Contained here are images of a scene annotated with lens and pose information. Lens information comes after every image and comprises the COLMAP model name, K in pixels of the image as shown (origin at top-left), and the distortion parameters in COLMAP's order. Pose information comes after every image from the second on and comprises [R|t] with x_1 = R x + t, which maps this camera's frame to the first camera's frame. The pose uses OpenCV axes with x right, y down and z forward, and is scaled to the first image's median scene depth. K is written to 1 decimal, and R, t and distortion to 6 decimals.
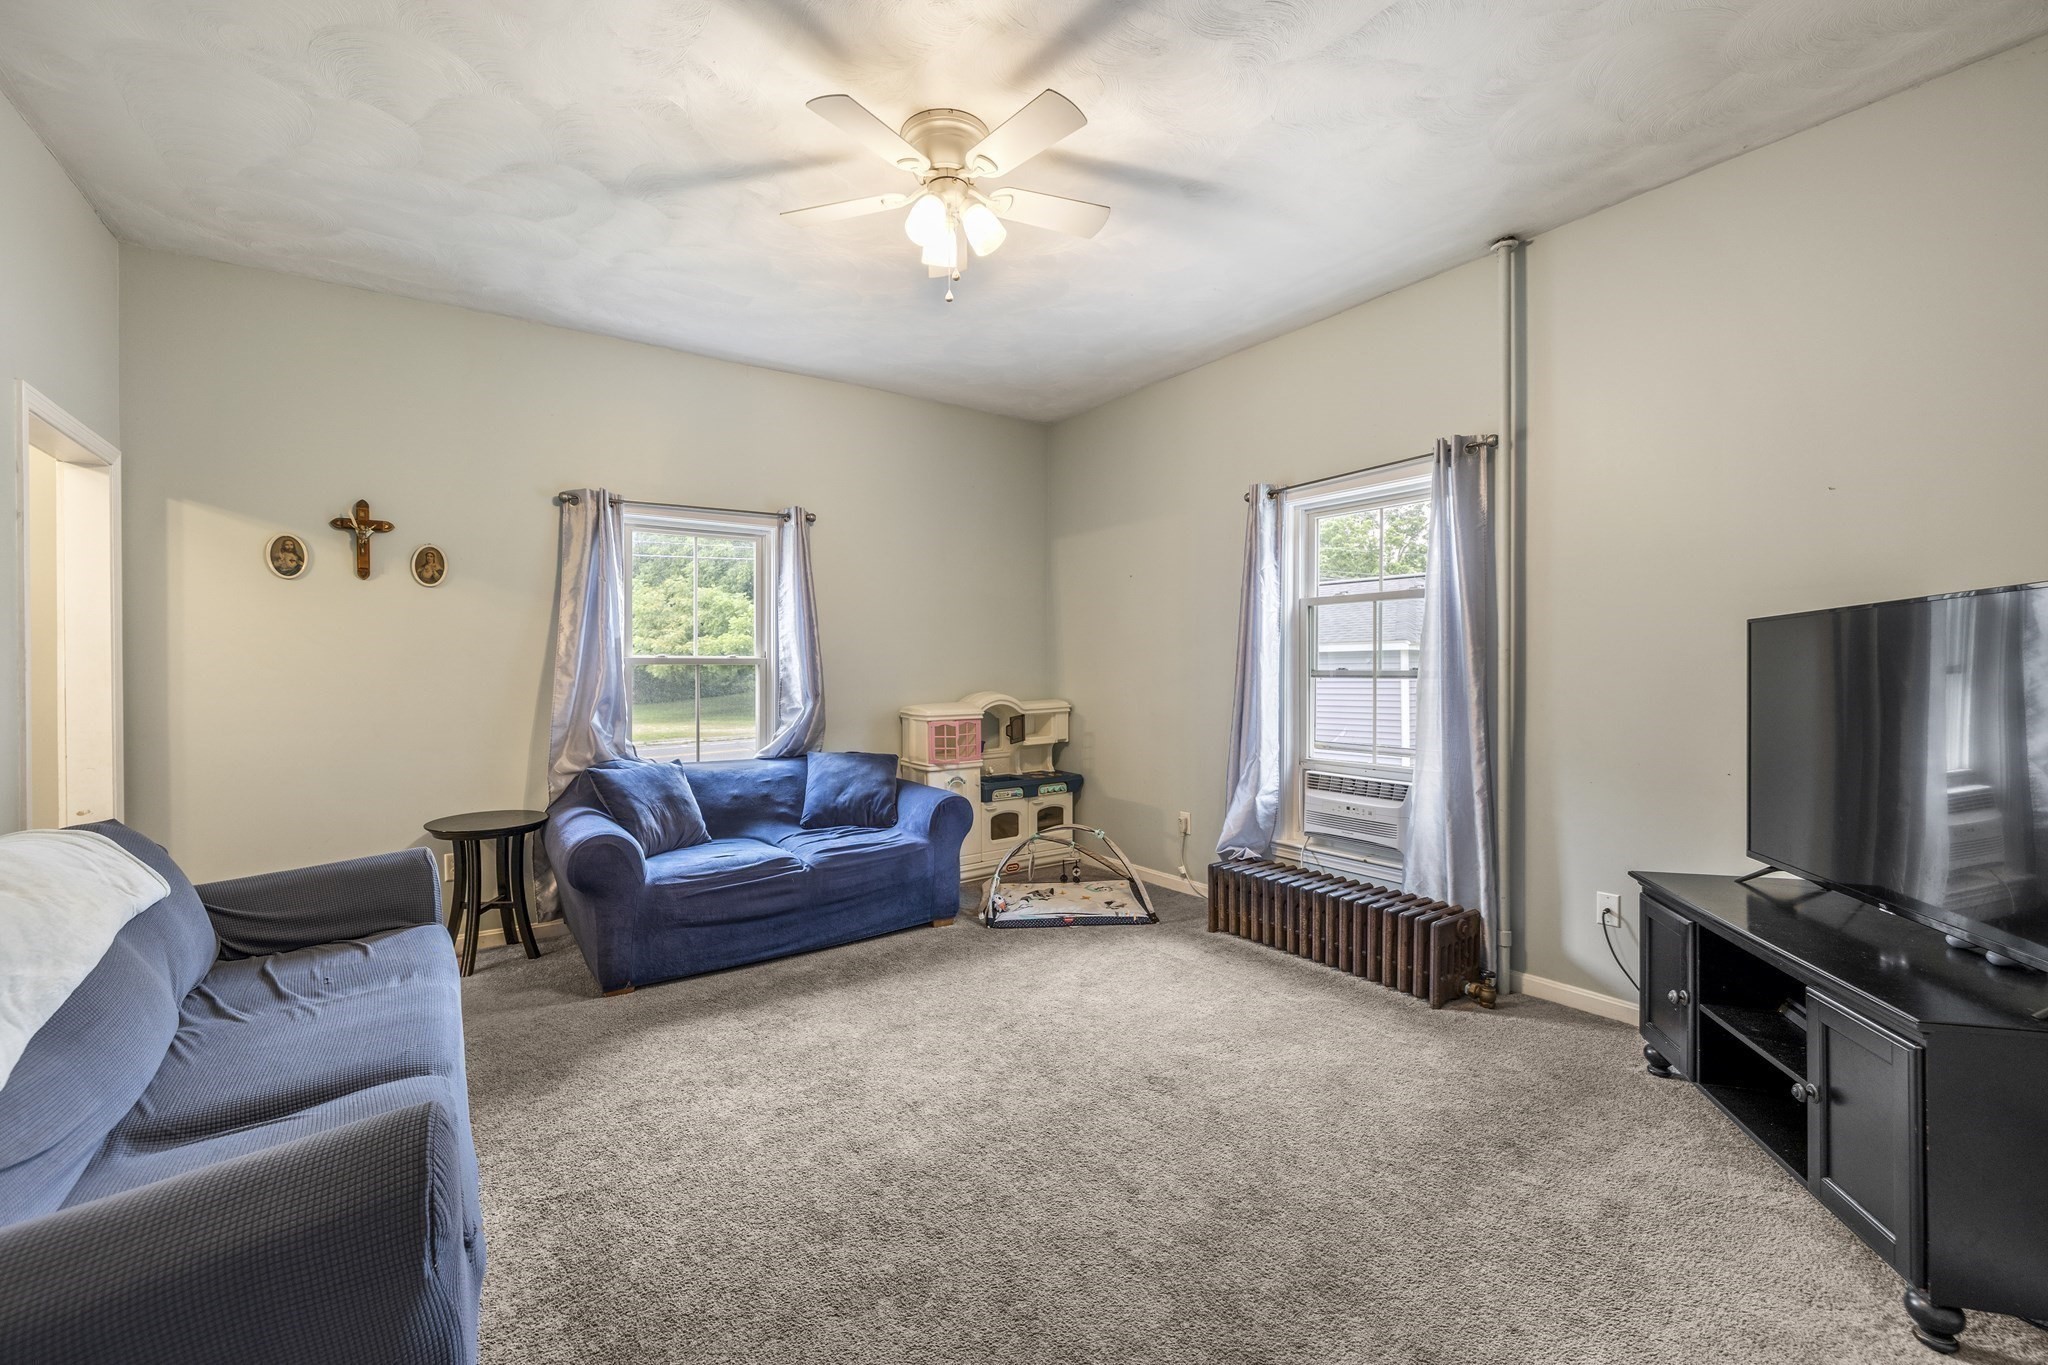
lens RADIAL K [[877.0, 0, 1029.1], [0, 877.0, 672.2], [0, 0, 1]] dist [-0.000316, -0.000005]
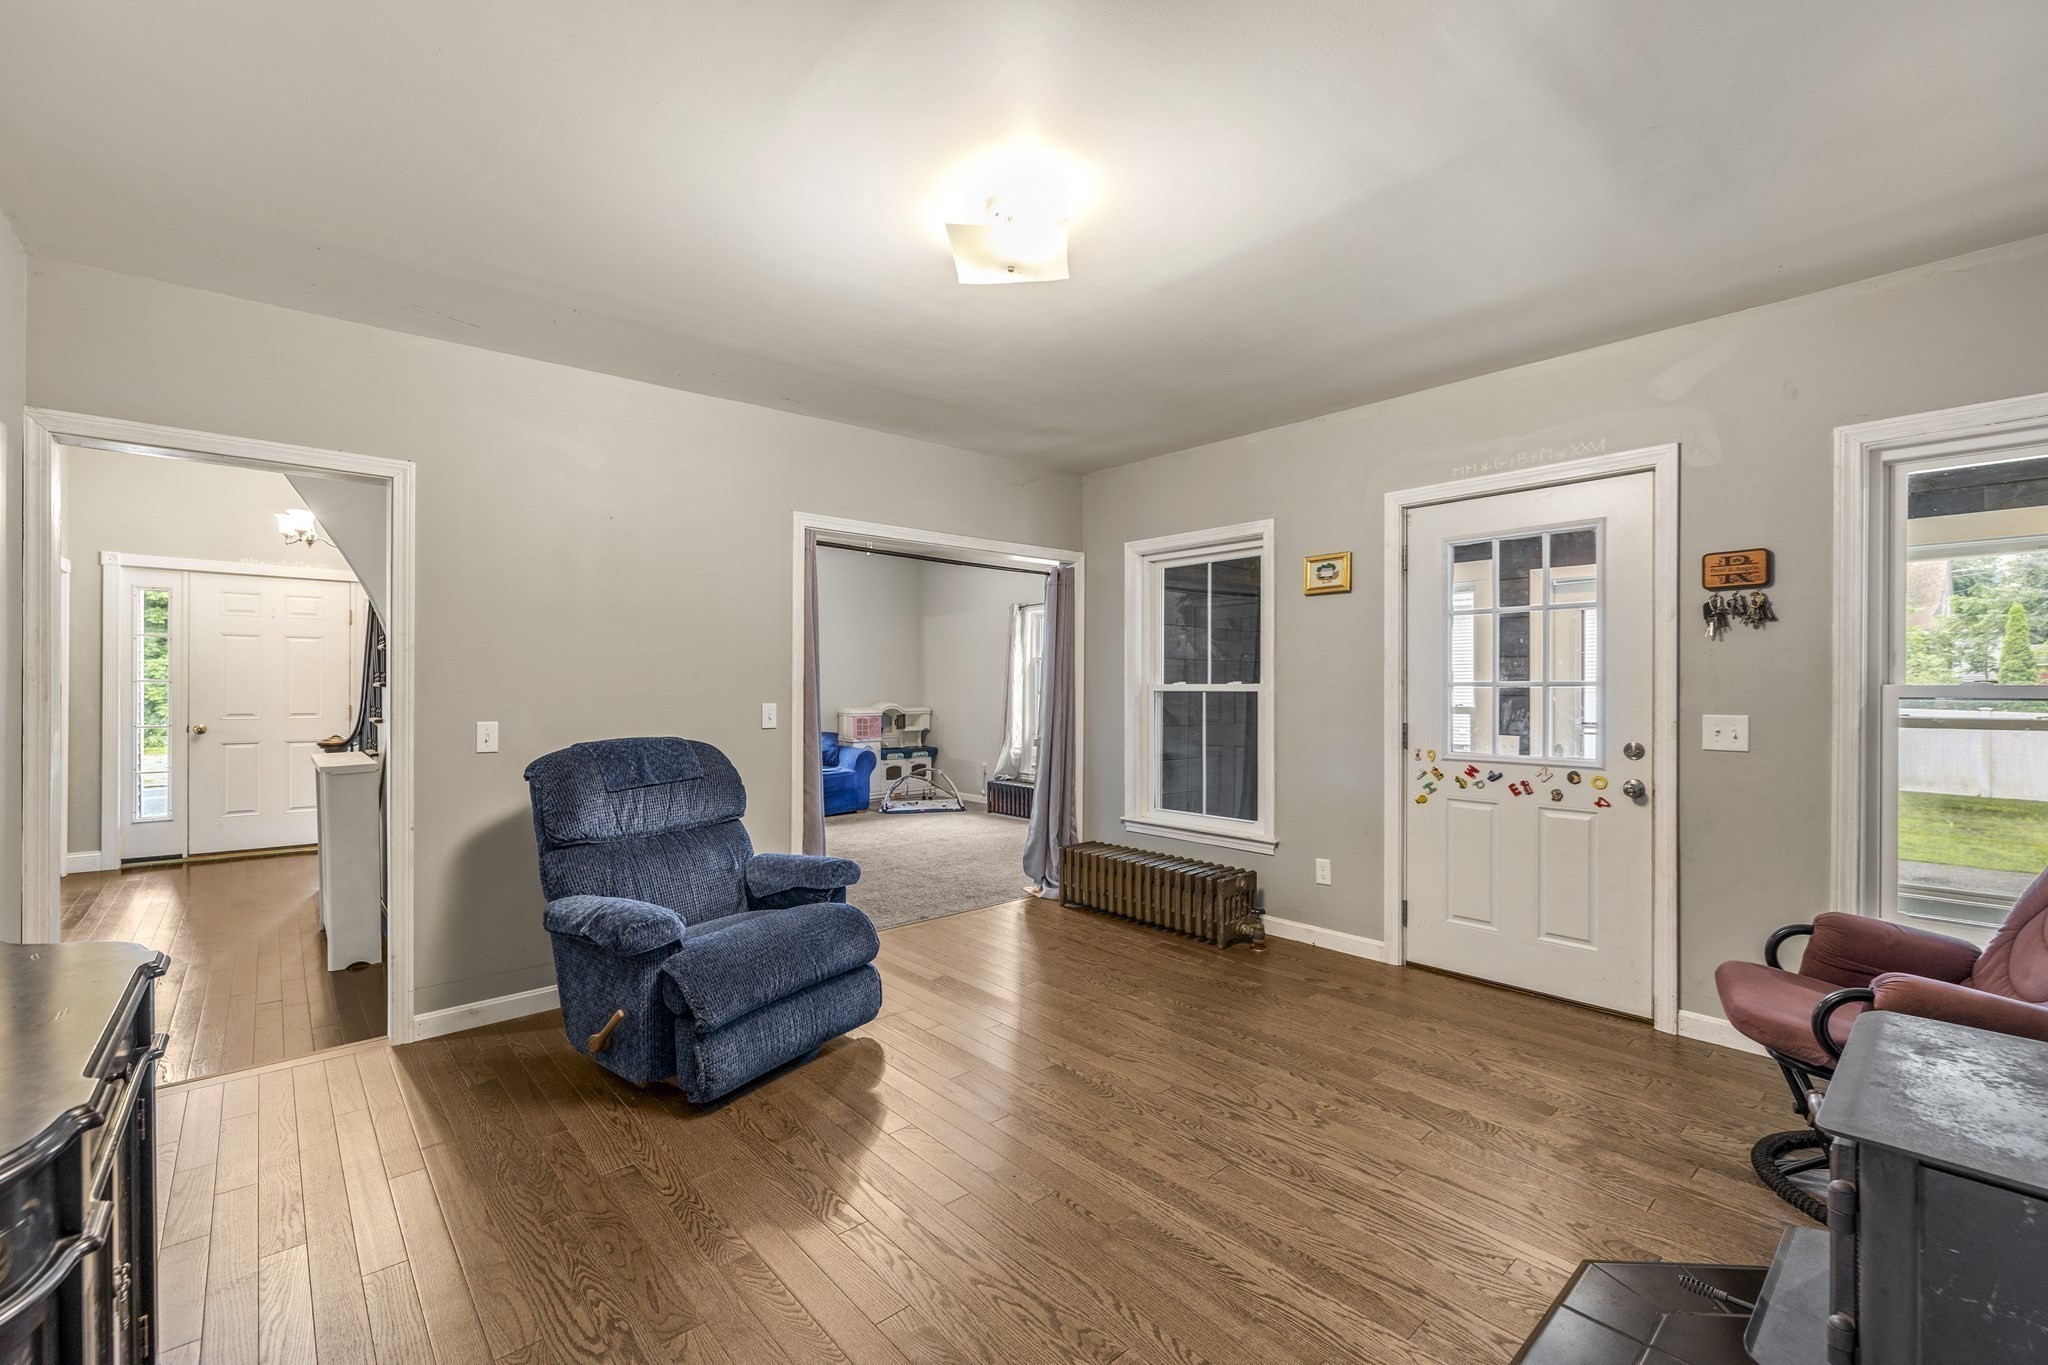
lens RADIAL K [[877.0, 0, 1013.0], [0, 877.0, 683.1], [0, 0, 1]] dist [-0.000316, -0.000005]
pose [[0.995821, 0.008945, 0.090883, 0.056506], [-0.007762, 0.999881, -0.013362, 0.006003], [-0.090992, 0.012601, 0.995772, -0.928576]]
